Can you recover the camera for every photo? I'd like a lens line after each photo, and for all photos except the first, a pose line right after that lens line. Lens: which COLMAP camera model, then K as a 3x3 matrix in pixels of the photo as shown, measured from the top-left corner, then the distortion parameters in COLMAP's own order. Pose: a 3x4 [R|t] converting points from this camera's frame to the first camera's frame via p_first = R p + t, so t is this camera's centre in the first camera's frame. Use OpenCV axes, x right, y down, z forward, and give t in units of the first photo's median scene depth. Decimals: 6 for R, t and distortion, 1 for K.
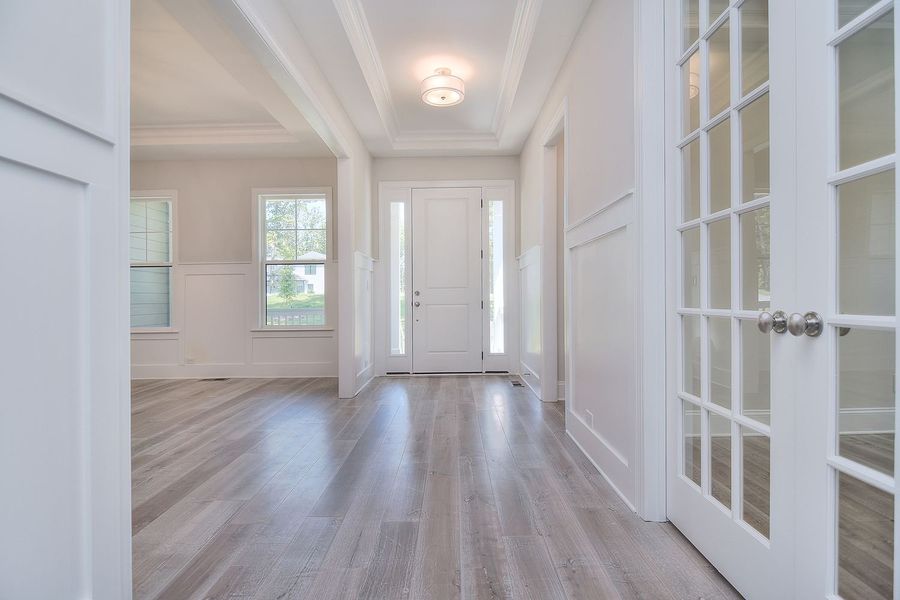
lens RADIAL K [[437.0, 0, 453.8], [0, 437.0, 300.2], [0, 0, 1]] dist [-0.013920, -0.001131]
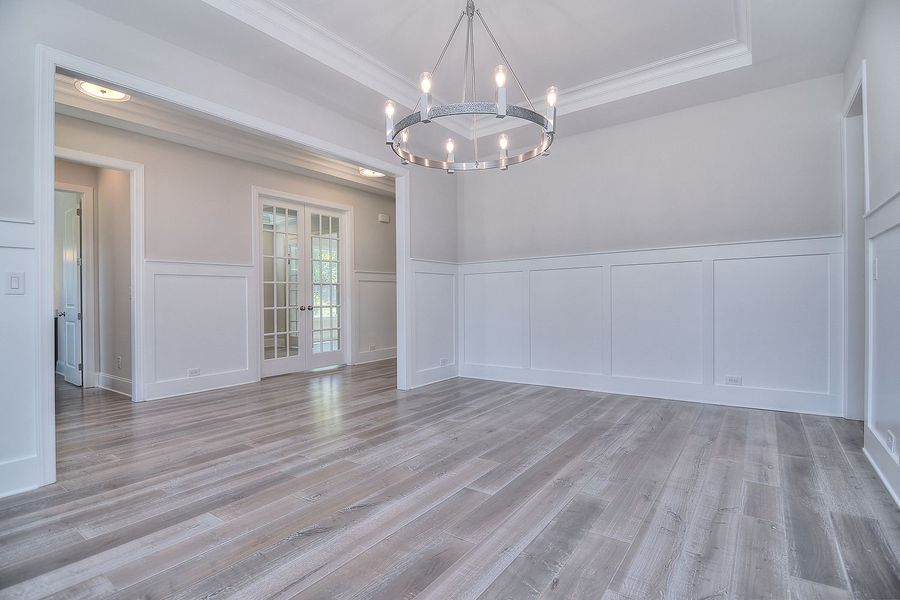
lens RADIAL K [[438.5, 0, 451.9], [0, 438.5, 316.8], [0, 0, 1]] dist [-0.015549, -0.000538]
pose [[-0.813083, 0.005480, 0.582122, -0.795879], [0.035417, 0.998569, 0.040068, 0.003978], [-0.581069, 0.053196, -0.812114, 0.897927]]
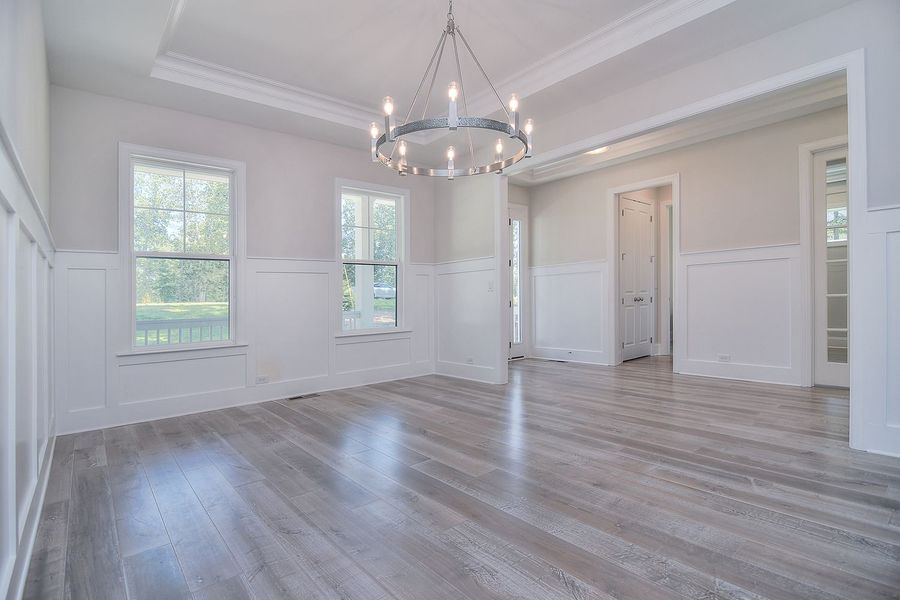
lens RADIAL K [[438.2, 0, 455.2], [0, 438.2, 302.8], [0, 0, 1]] dist [0.000010, -0.000245]
pose [[0.758887, -0.012963, 0.651093, -0.860045], [0.023394, 0.999699, -0.007363, 0.013080], [-0.650802, 0.020819, 0.758962, 0.162555]]
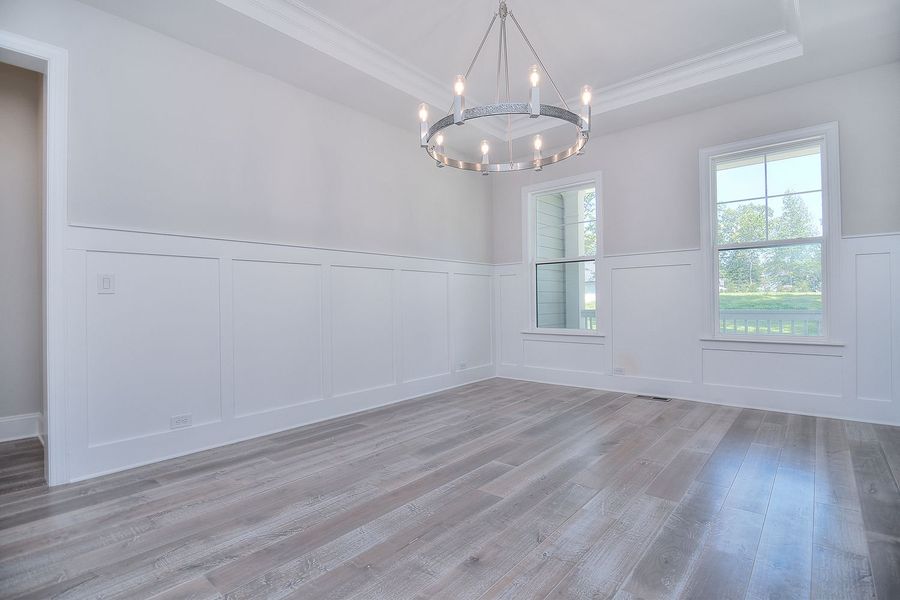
lens RADIAL K [[437.0, 0, 453.8], [0, 437.0, 300.2], [0, 0, 1]] dist [-0.013920, -0.001131]
pose [[0.763373, 0.001390, -0.645956, -0.308328], [-0.002378, 0.999997, -0.000659, 0.004587], [0.645953, 0.002039, 0.763374, 0.152993]]
